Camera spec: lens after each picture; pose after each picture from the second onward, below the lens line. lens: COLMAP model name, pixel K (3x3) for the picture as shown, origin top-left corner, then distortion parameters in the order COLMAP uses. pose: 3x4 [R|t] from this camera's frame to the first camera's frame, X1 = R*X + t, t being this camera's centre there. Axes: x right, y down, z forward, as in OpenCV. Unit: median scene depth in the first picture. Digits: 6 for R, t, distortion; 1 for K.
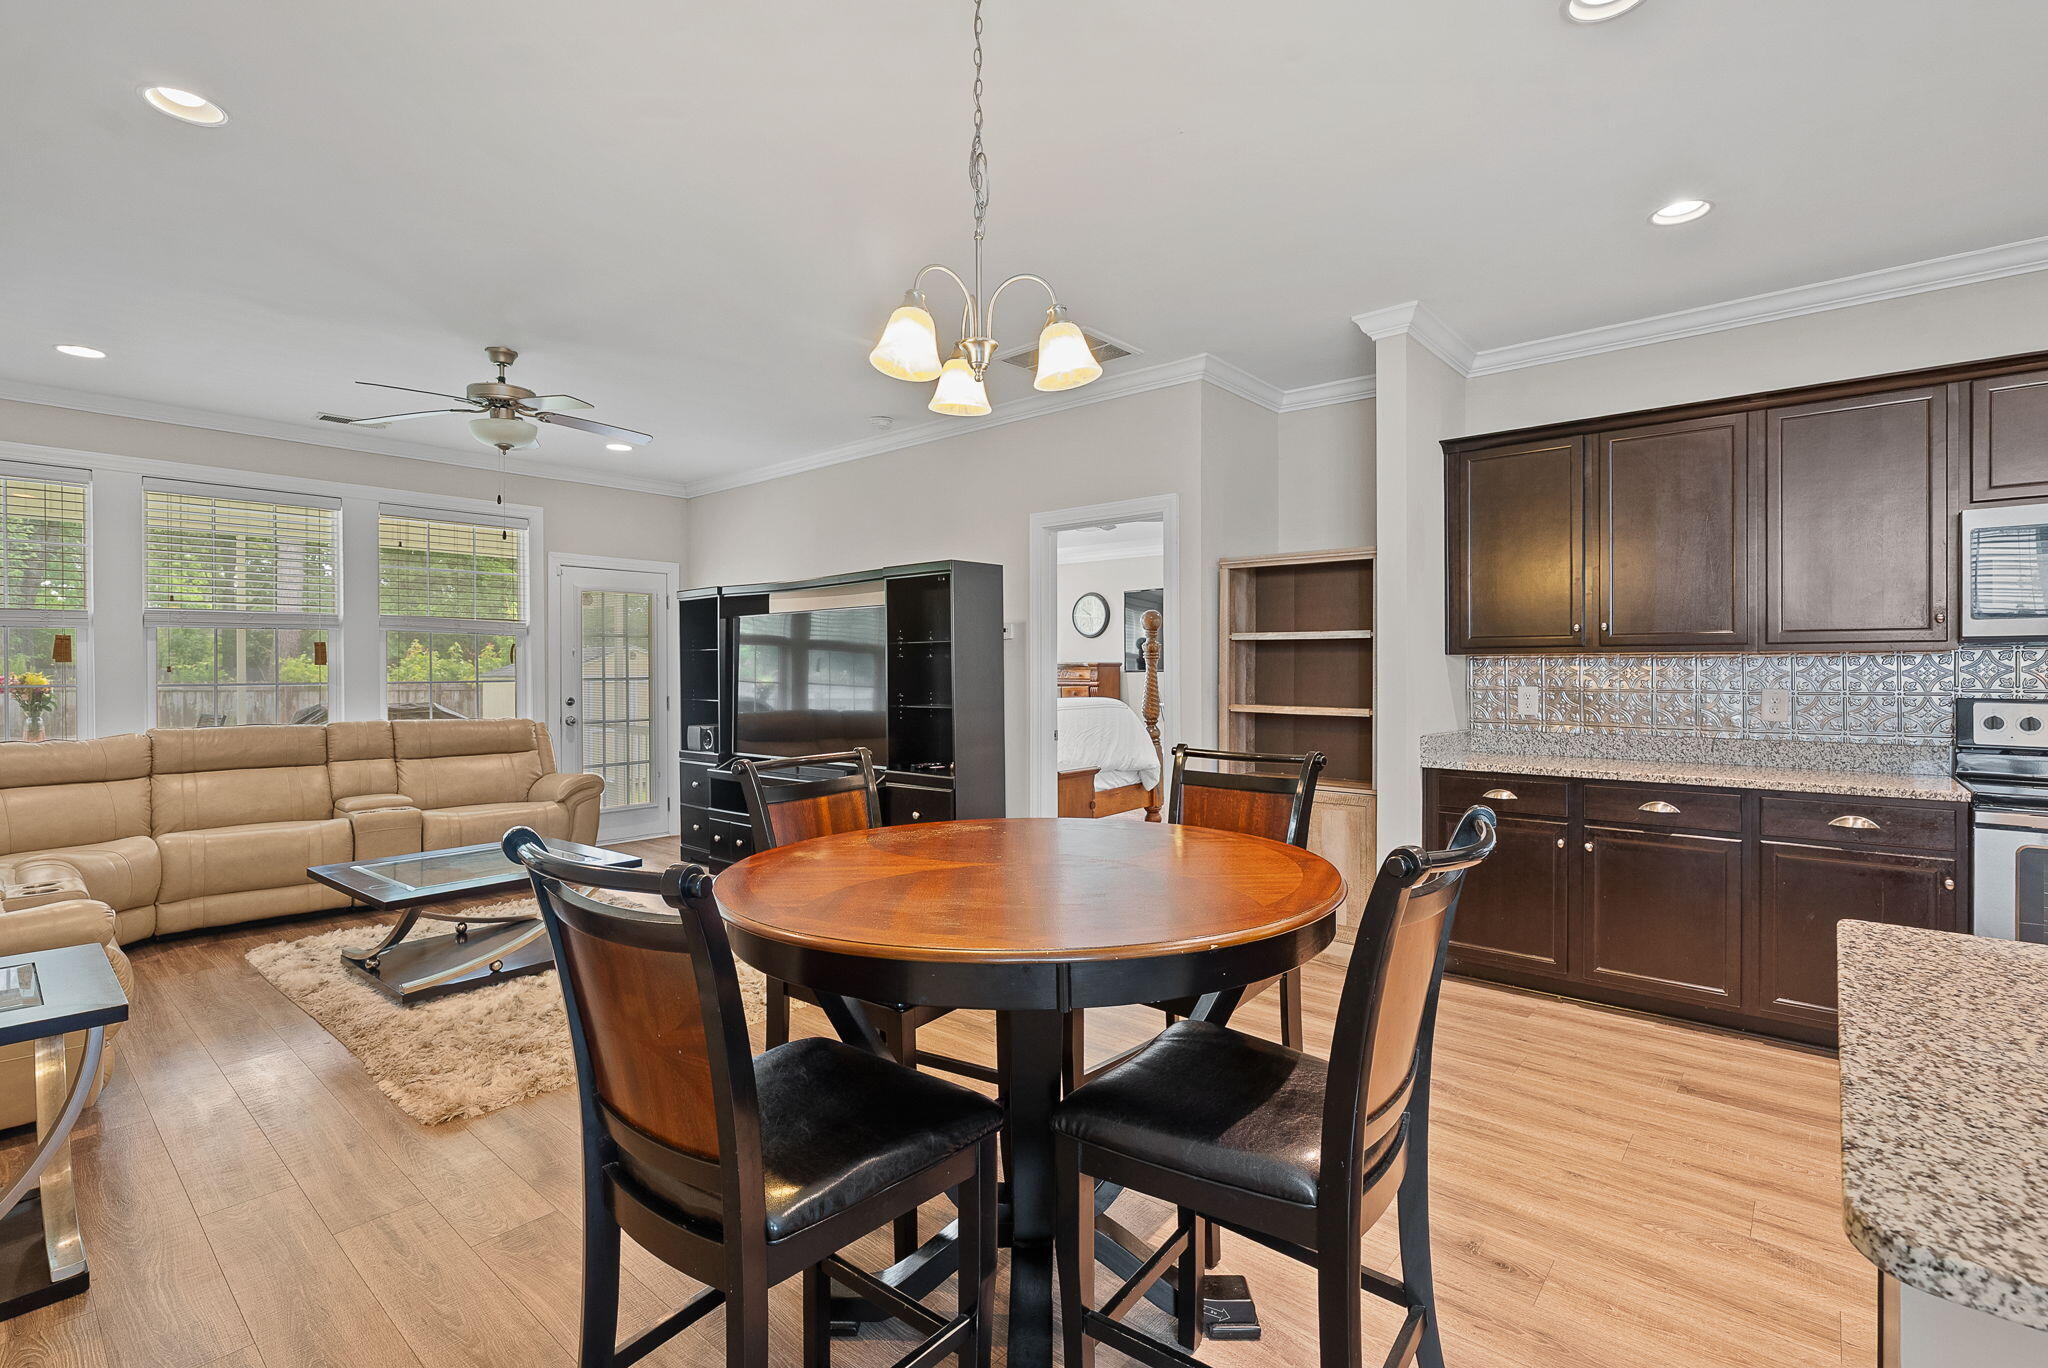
lens RADIAL K [[932.6, 0, 1028.0], [0, 932.6, 676.7], [0, 0, 1]] dist [-0.000052, 0.001466]
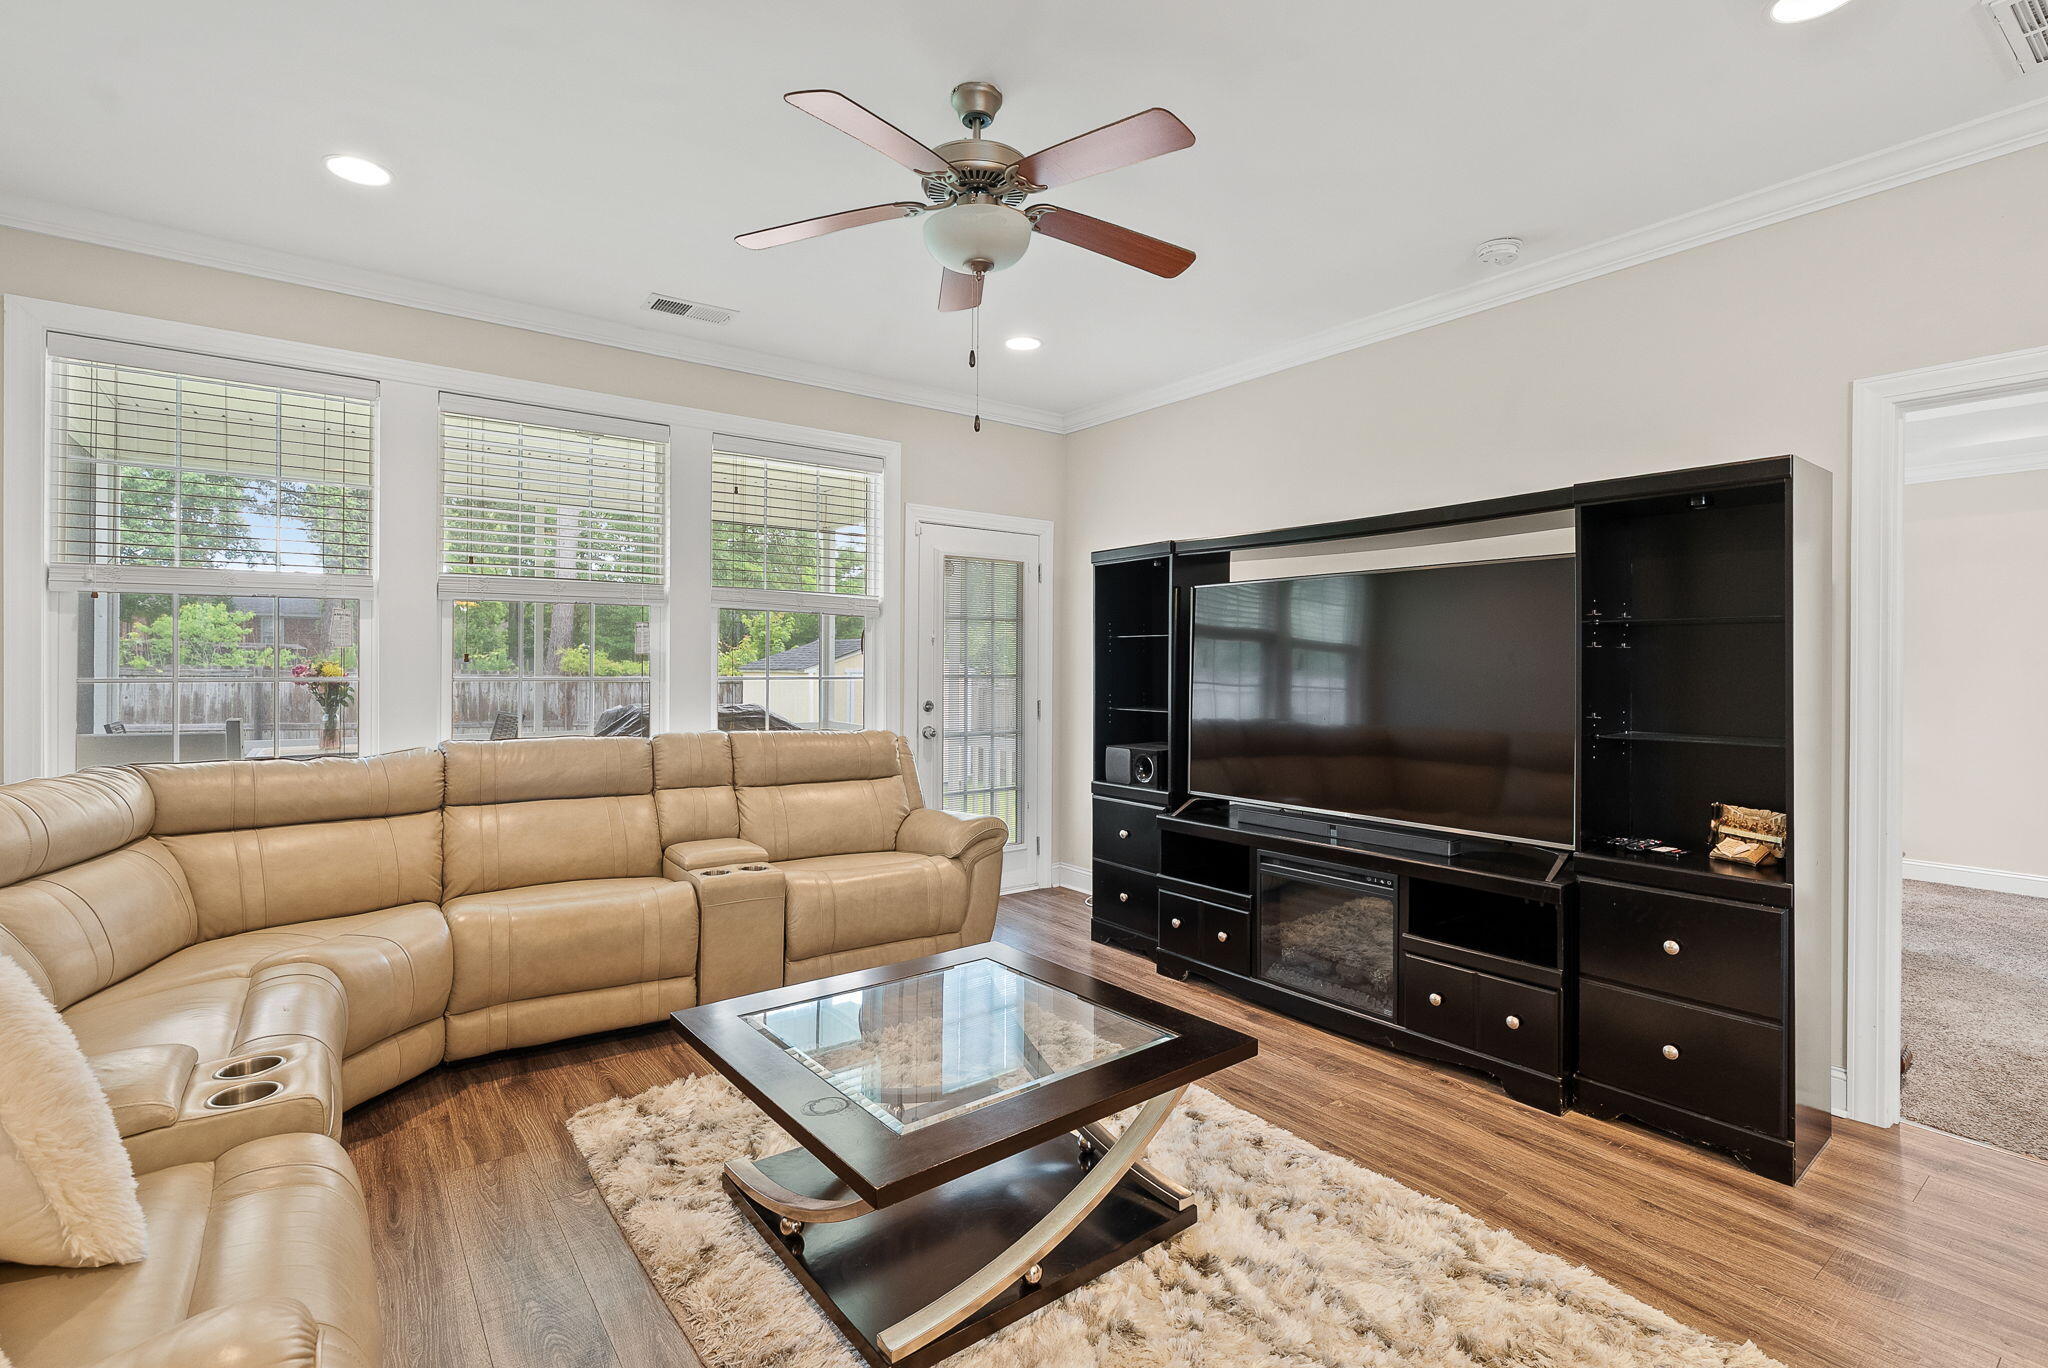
lens RADIAL K [[932.6, 0, 1012.0], [0, 932.6, 671.9], [0, 0, 1]] dist [-0.000052, 0.001466]
pose [[0.976972, 0.010936, -0.213086, -0.315468], [-0.010985, 0.999939, 0.000950, -0.002163], [0.213083, 0.001413, 0.977033, 0.343149]]
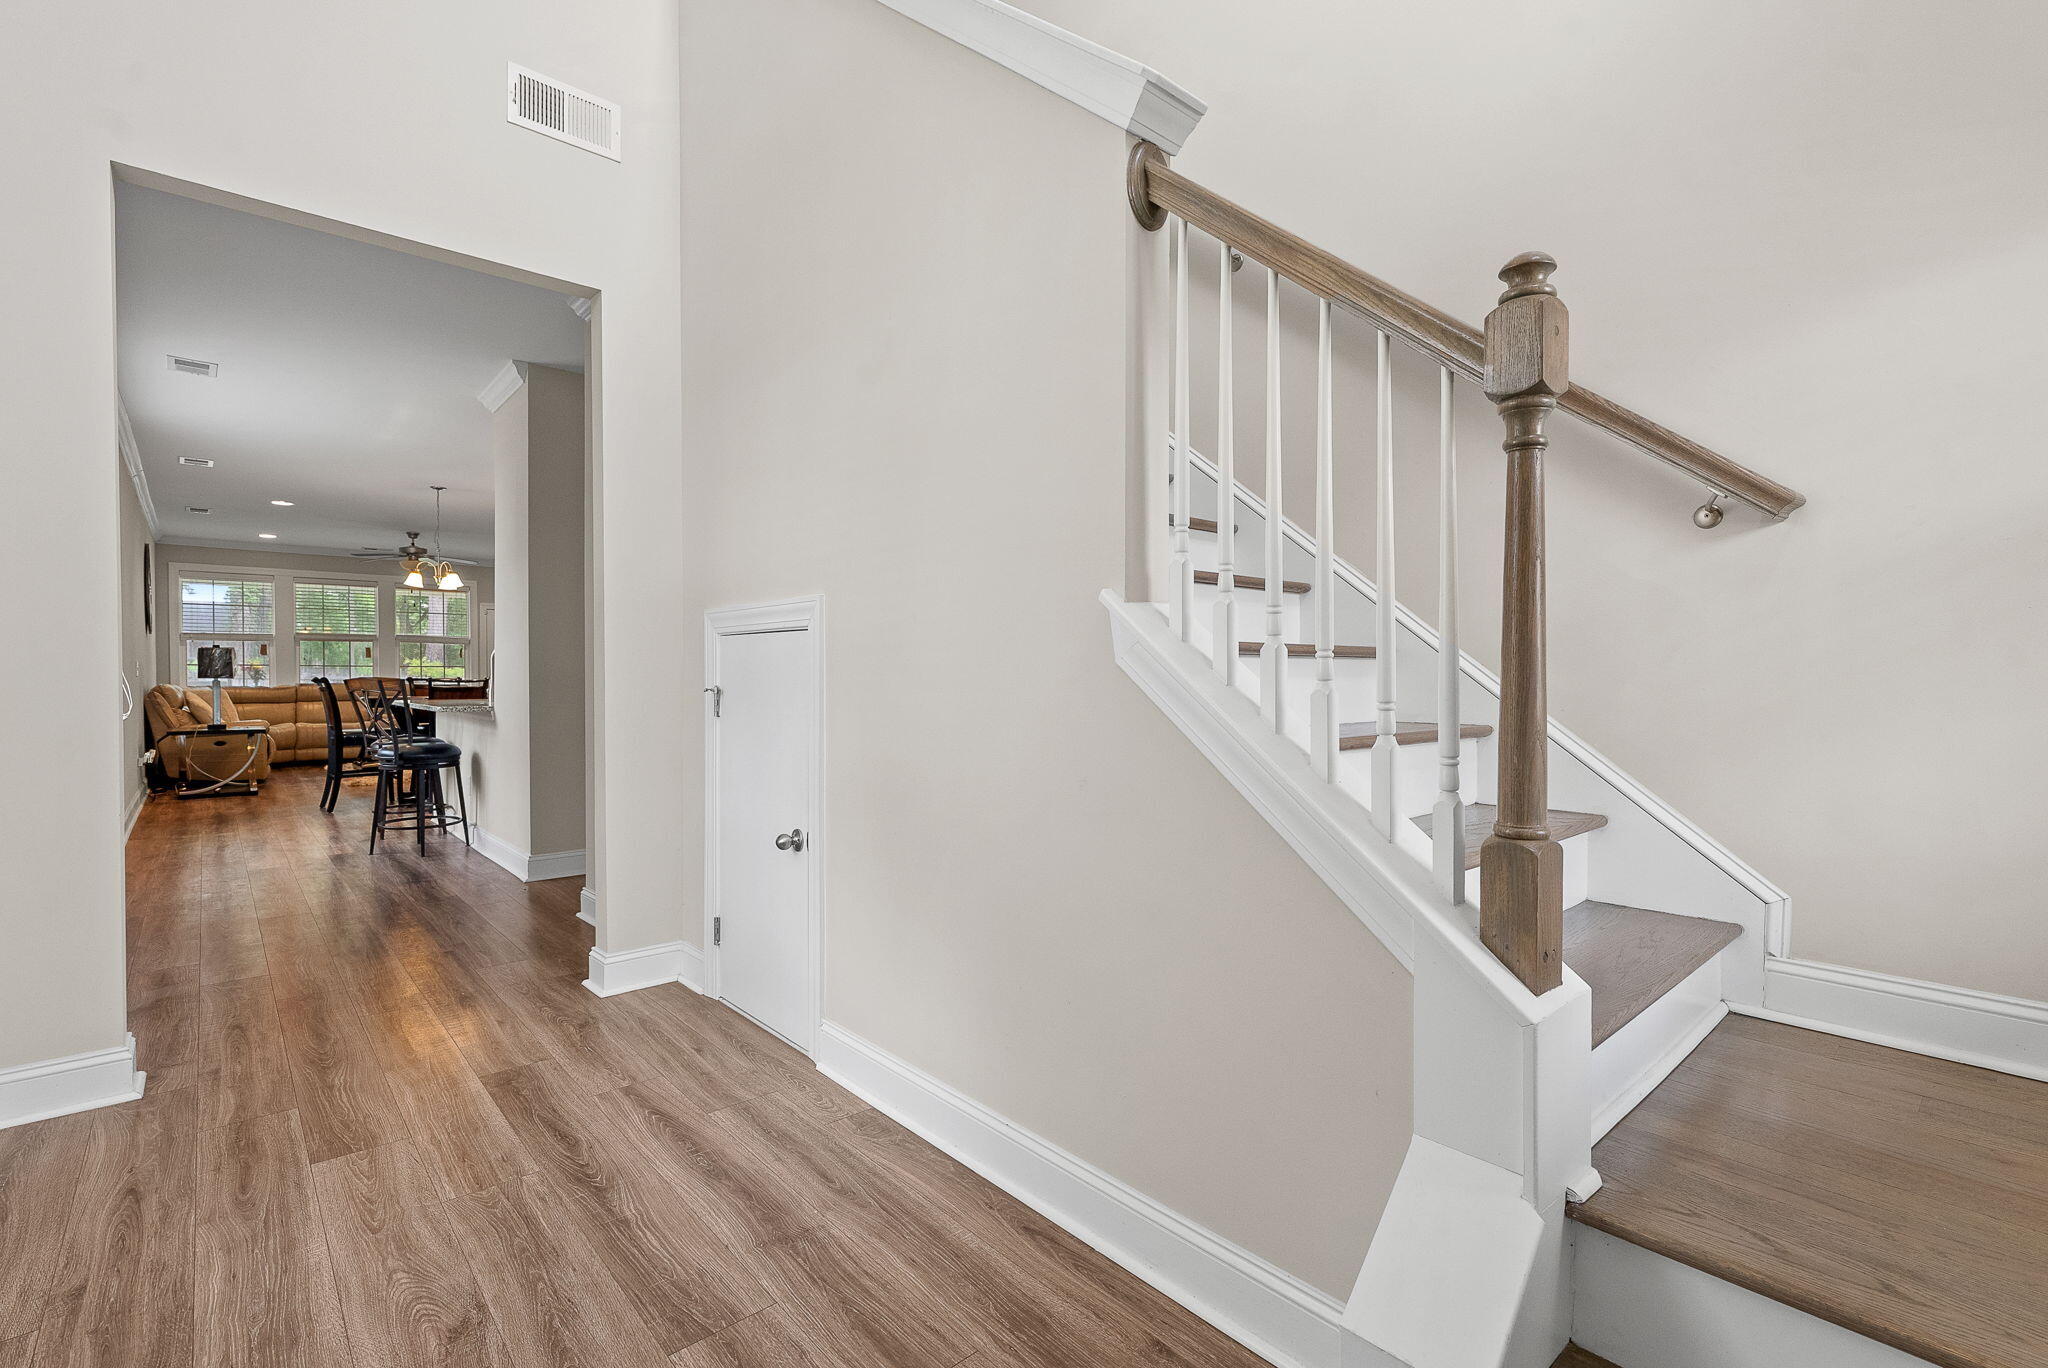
lens RADIAL K [[932.6, 0, 1034.1], [0, 932.6, 681.8], [0, 0, 1]] dist [-0.000052, 0.001466]
pose [[0.990800, 0.001971, -0.135319, 1.101953], [-0.002146, 0.999997, -0.001142, 0.044127], [0.135316, 0.001422, 0.990801, -0.978701]]
